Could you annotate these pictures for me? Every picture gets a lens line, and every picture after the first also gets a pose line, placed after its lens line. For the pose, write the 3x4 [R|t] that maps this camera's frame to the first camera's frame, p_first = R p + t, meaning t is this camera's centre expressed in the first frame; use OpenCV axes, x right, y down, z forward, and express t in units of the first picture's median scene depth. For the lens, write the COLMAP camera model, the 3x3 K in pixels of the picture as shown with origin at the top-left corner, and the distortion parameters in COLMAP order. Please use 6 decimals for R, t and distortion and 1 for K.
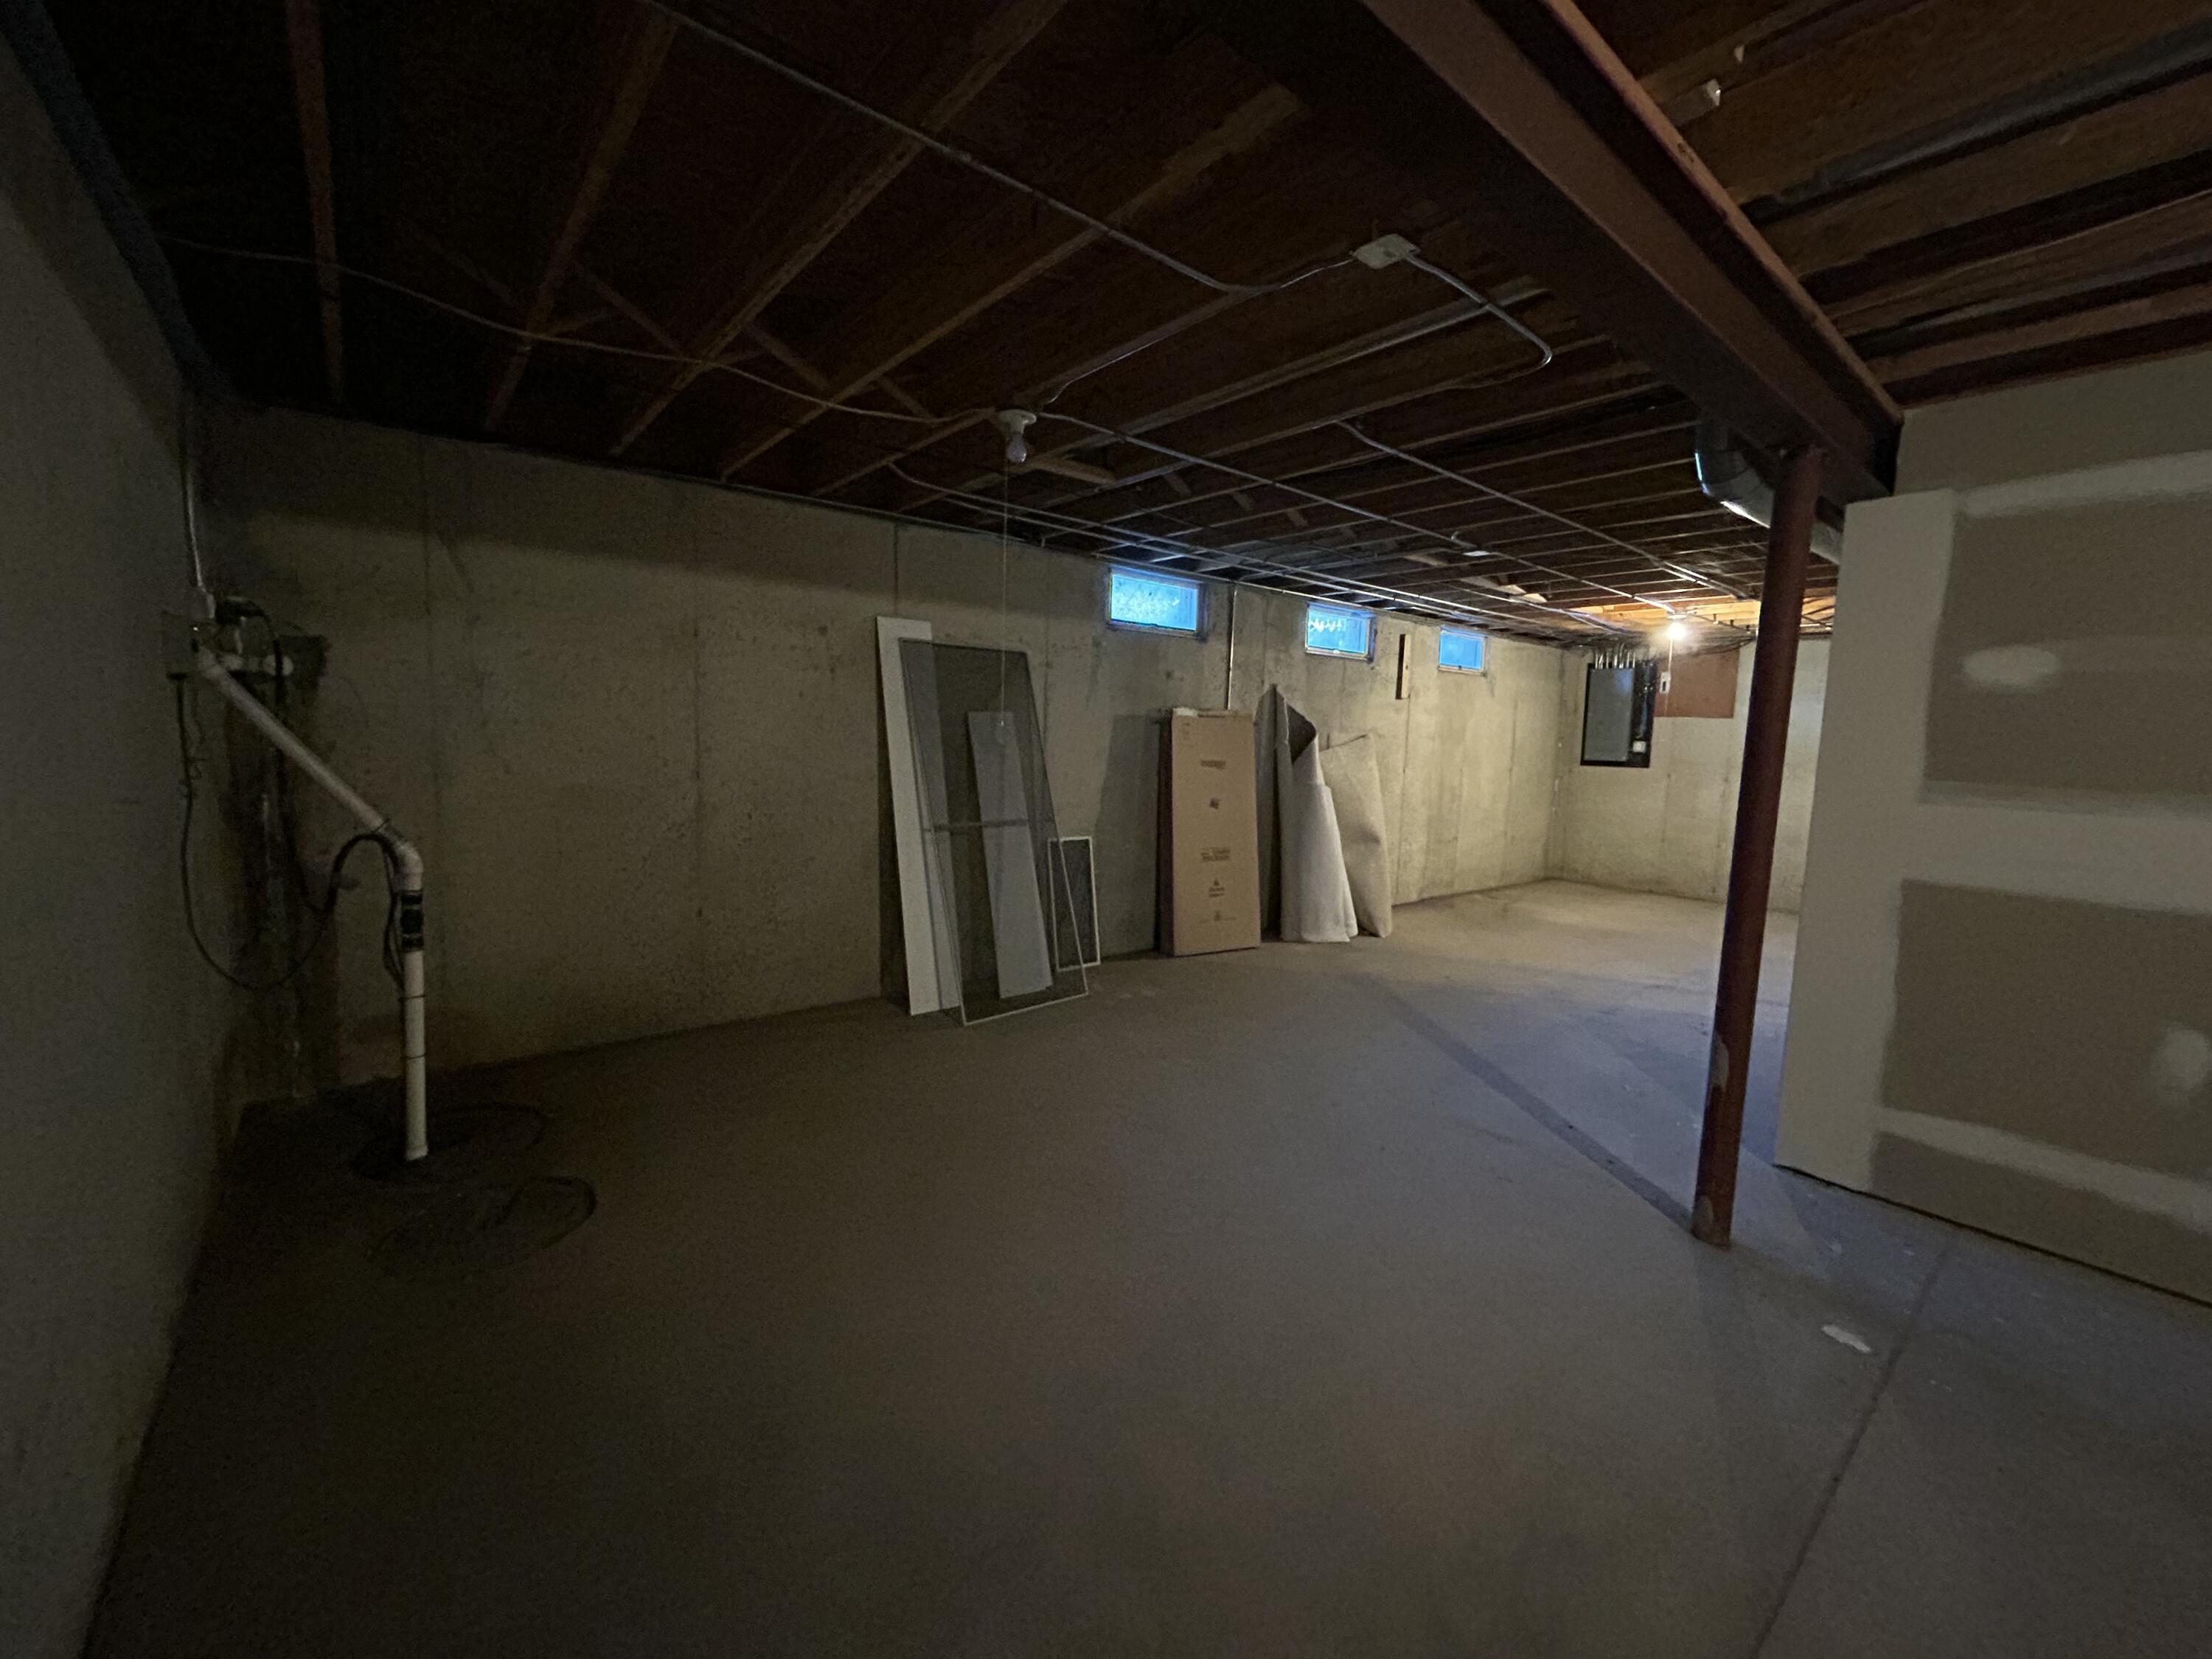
lens RADIAL K [[889.6, 0, 1105.4], [0, 889.6, 831.4], [0, 0, 1]] dist [0.000012, 0.000533]
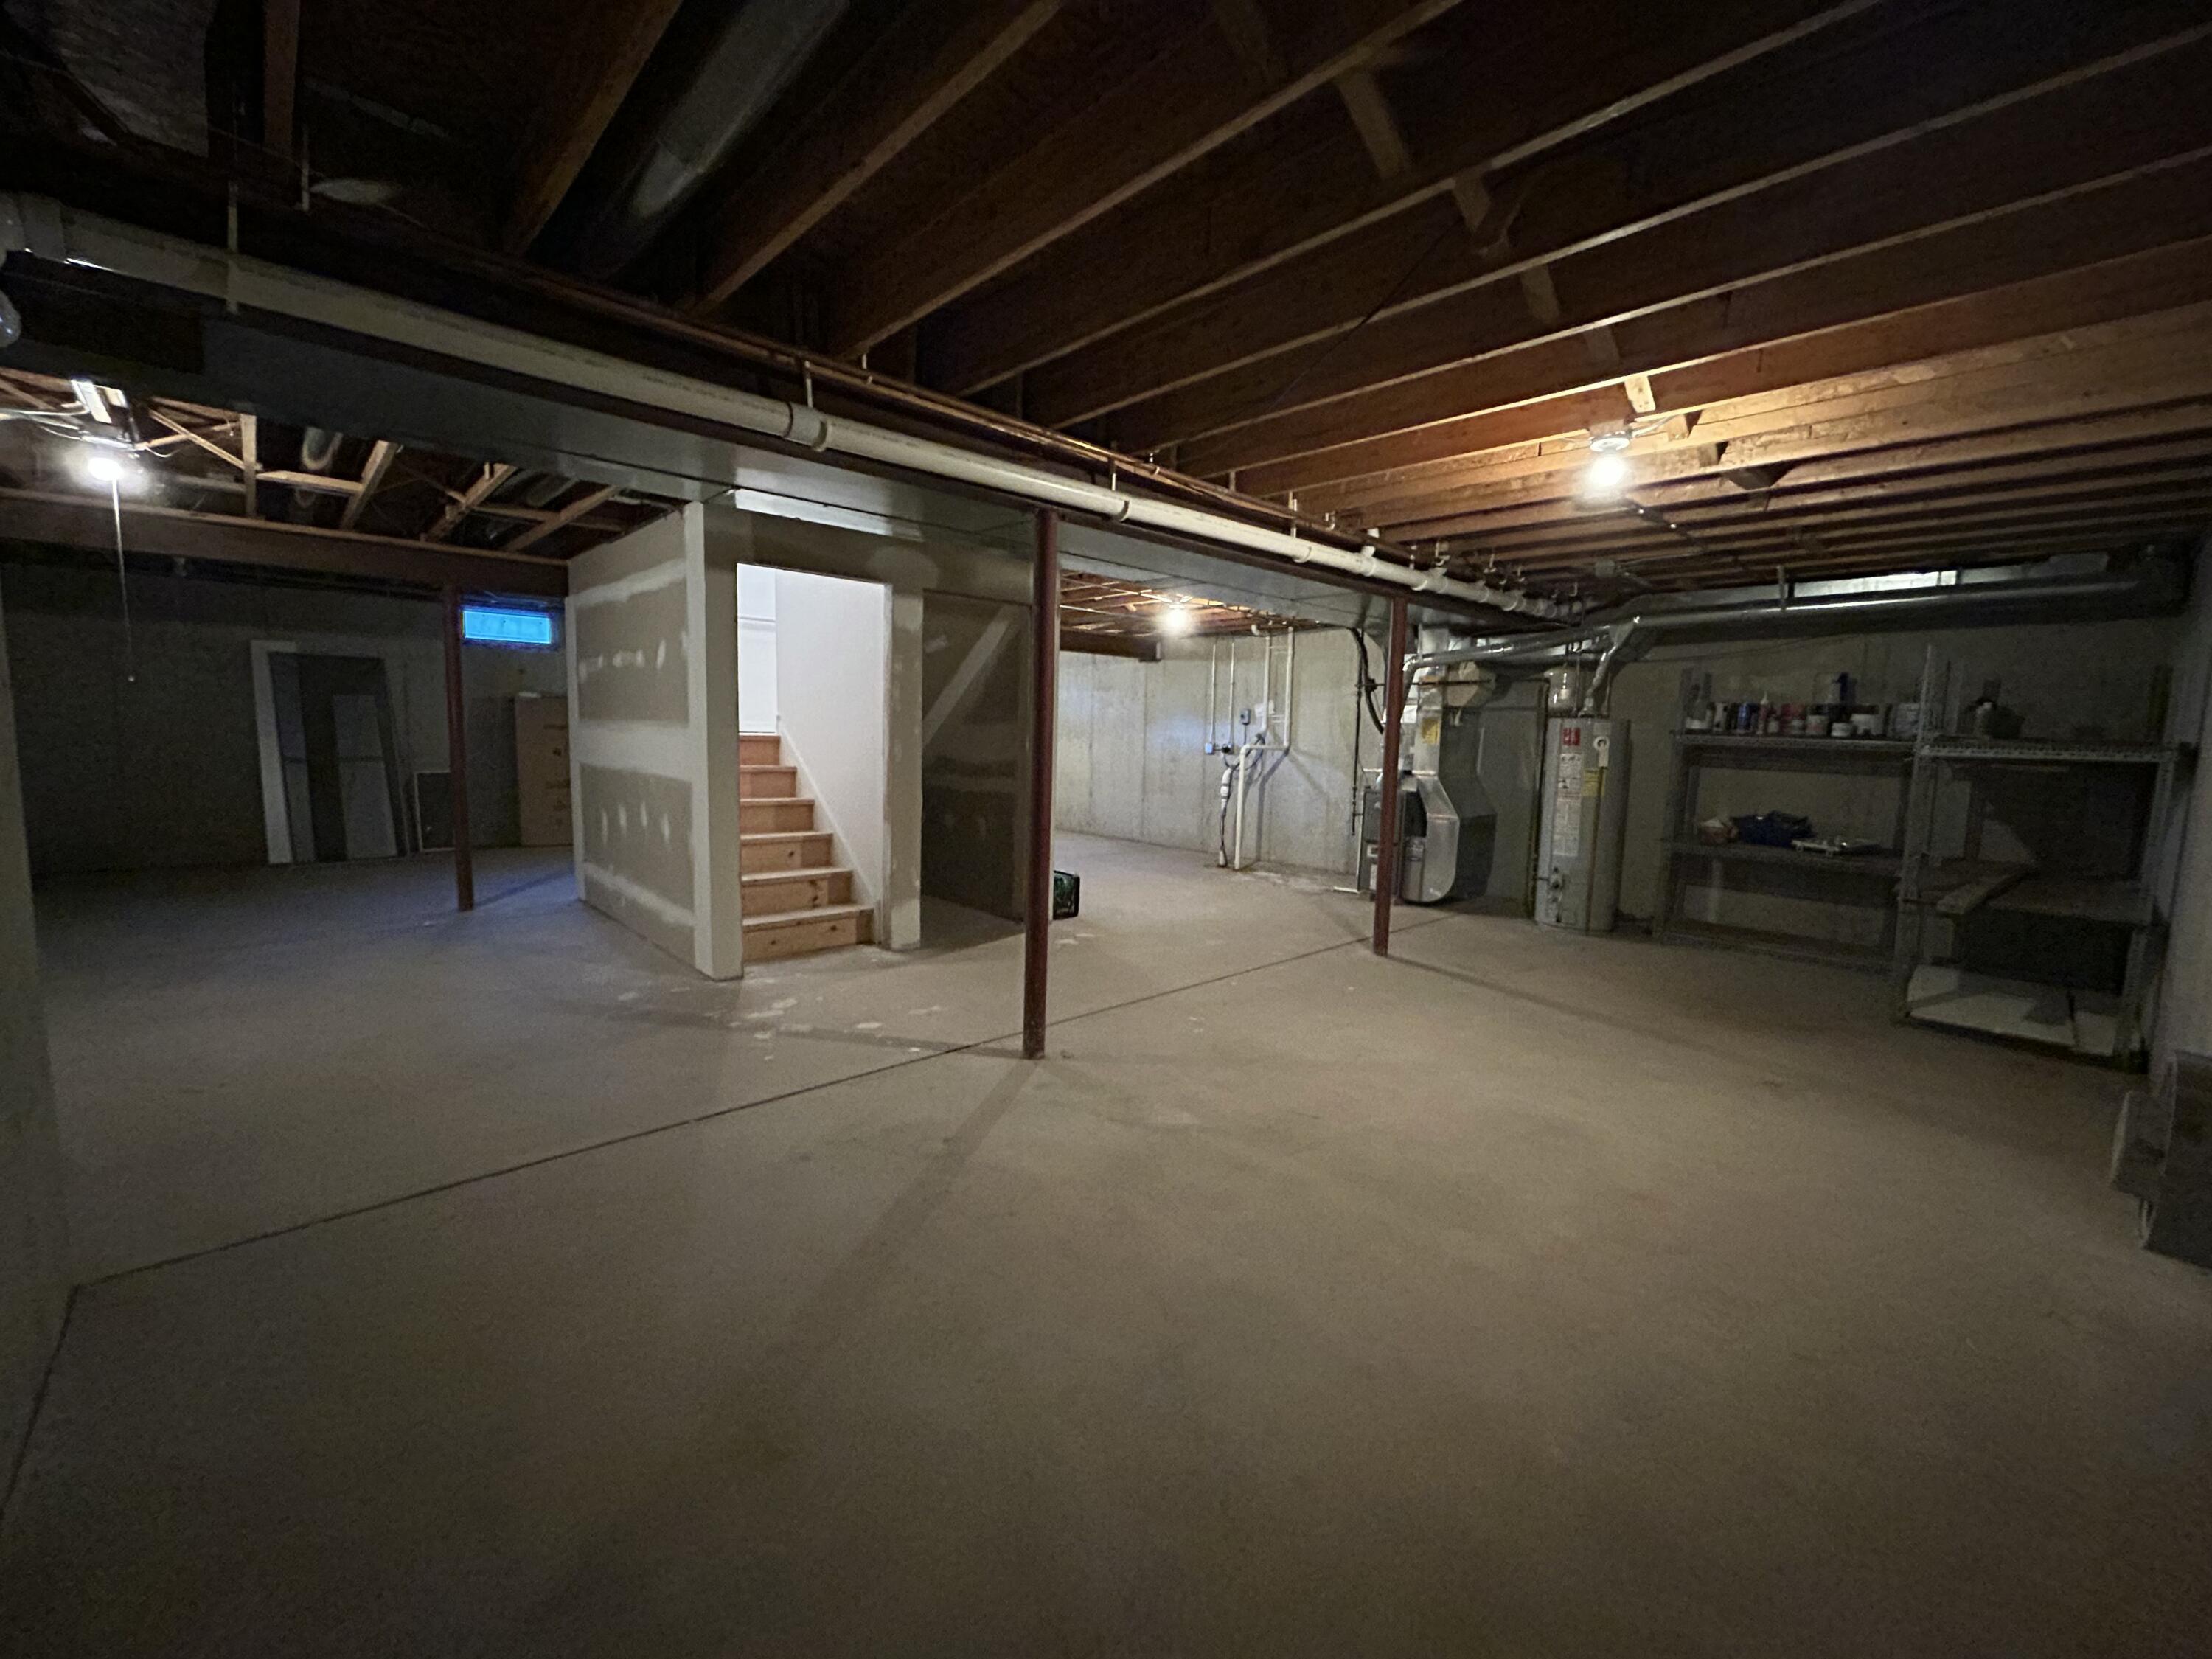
lens RADIAL K [[889.6, 0, 1107.4], [0, 889.6, 829.7], [0, 0, 1]] dist [0.000012, 0.000533]
pose [[0.997441, -0.011237, 0.070605, 1.208402], [0.011222, 0.999937, 0.000621, 0.143876], [-0.070607, 0.000173, 0.997504, -0.819781]]
